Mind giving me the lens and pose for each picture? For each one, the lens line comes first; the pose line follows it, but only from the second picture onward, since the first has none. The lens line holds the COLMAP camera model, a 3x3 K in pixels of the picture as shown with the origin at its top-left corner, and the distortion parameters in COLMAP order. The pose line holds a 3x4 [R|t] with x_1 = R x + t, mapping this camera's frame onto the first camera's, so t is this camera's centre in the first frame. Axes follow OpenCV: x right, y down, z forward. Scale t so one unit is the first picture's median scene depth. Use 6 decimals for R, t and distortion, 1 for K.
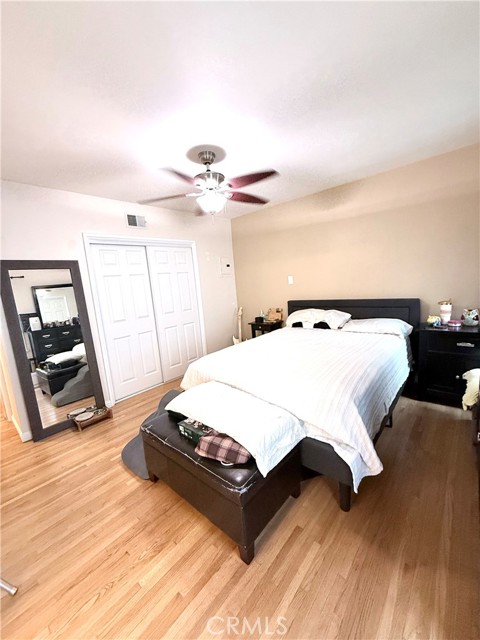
lens RADIAL K [[255.7, 0, 239.8], [0, 255.7, 319.9], [0, 0, 1]] dist [0.000587, 0.000241]
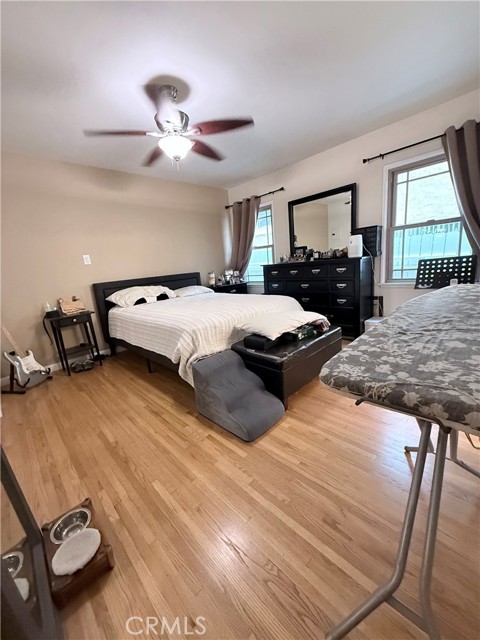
lens RADIAL K [[255.7, 0, 239.7], [0, 255.7, 320.1], [0, 0, 1]] dist [0.000587, 0.000241]
pose [[0.086355, -0.148812, 0.985088, -0.934157], [0.227976, 0.965497, 0.125868, 0.067936], [-0.969830, 0.213707, 0.117301, 0.684485]]
